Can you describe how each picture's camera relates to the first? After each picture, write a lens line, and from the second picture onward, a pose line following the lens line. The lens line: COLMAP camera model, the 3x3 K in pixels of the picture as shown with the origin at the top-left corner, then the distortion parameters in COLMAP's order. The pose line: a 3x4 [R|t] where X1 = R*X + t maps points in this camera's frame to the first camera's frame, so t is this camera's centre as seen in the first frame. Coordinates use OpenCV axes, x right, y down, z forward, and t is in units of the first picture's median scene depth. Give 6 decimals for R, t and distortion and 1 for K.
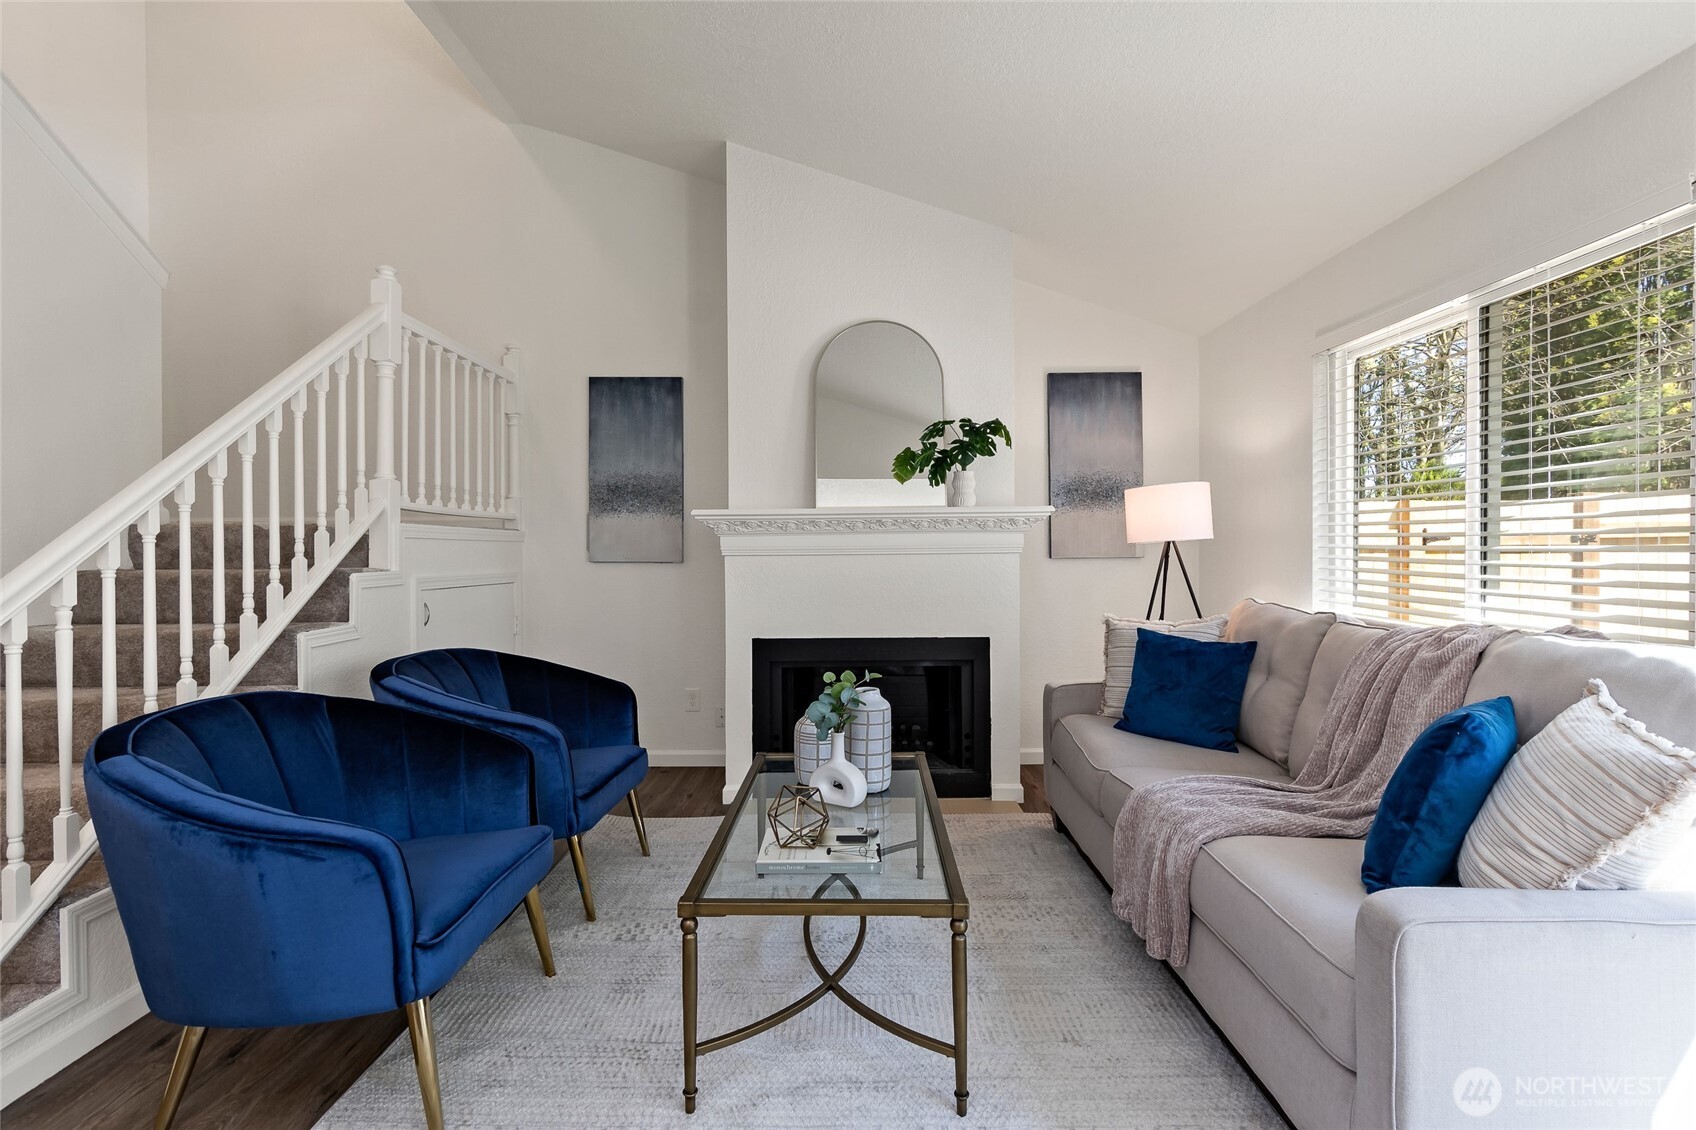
lens RADIAL K [[785.1, 0, 843.2], [0, 785.1, 551.7], [0, 0, 1]] dist [-0.010894, 0.003820]
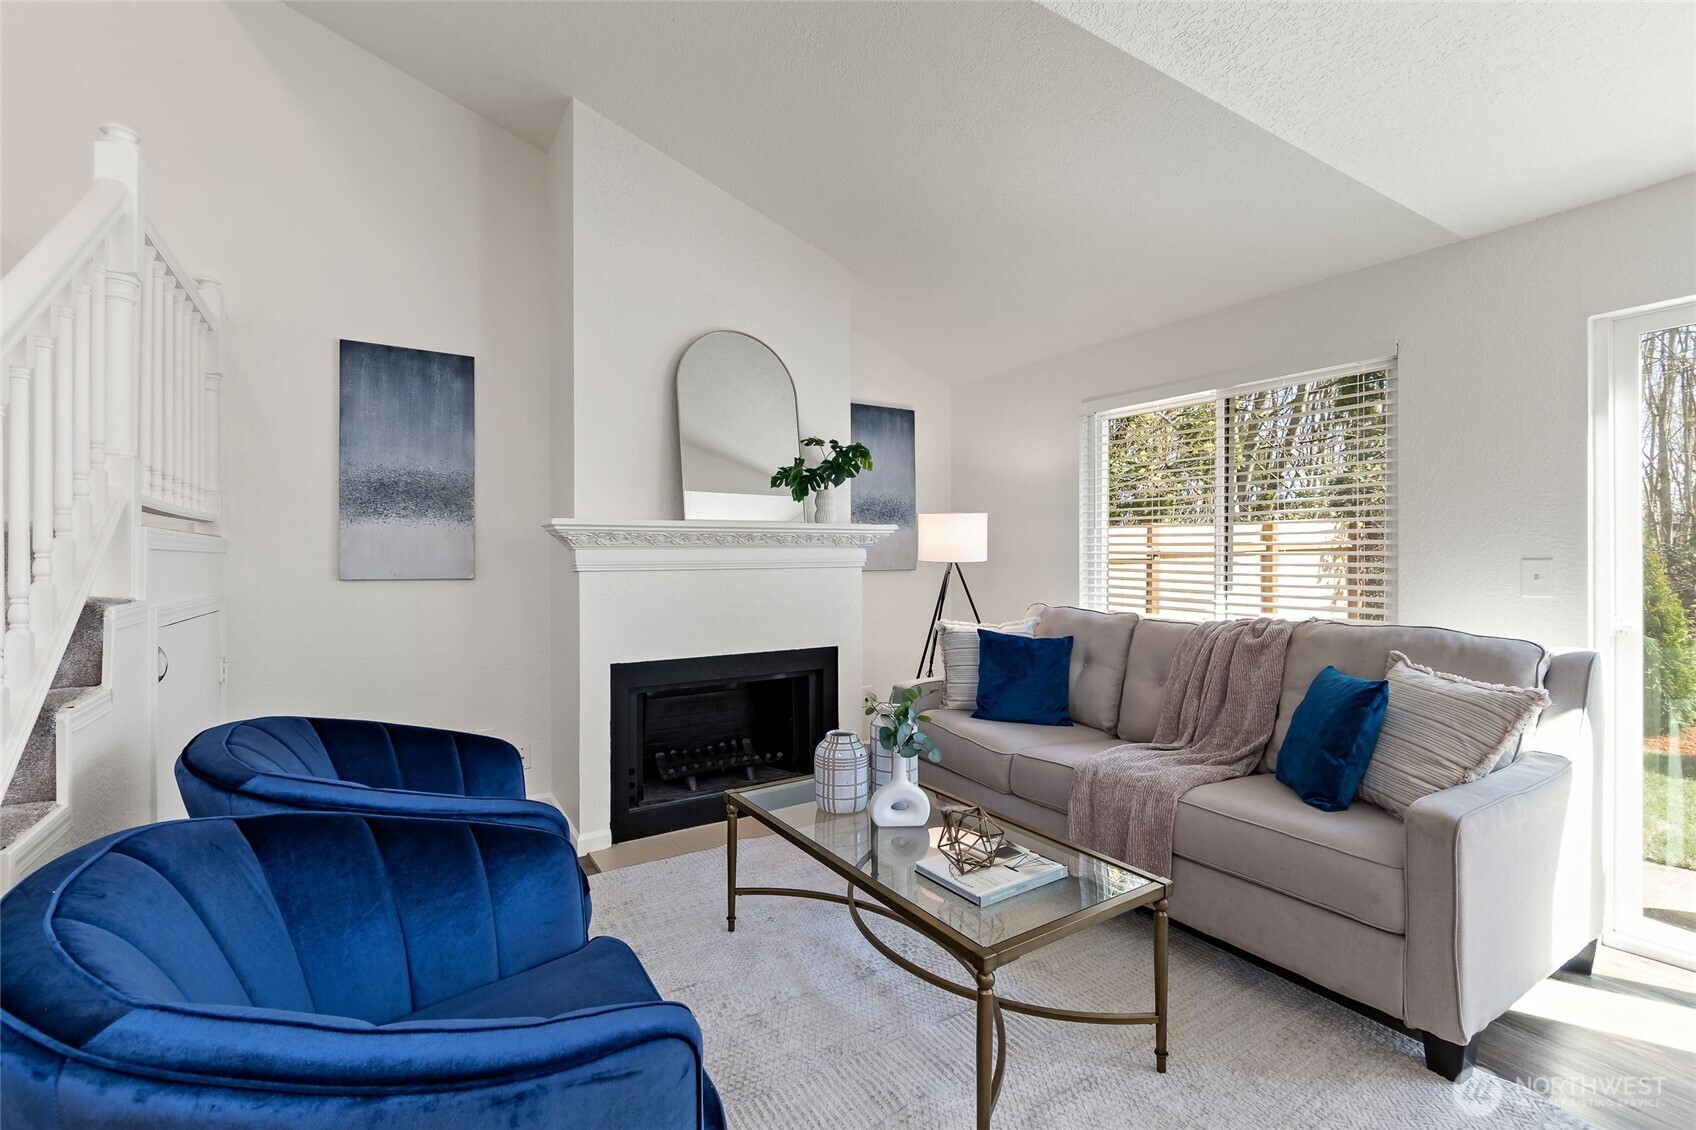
lens RADIAL K [[747.6, 0, 849.3], [0, 747.6, 550.5], [0, 0, 1]] dist [-0.003417, 0.000249]
pose [[0.843681, 0.007069, 0.536799, -0.438055], [-0.001968, 0.999947, -0.010076, -0.013800], [-0.536842, 0.007445, 0.843650, 0.172233]]
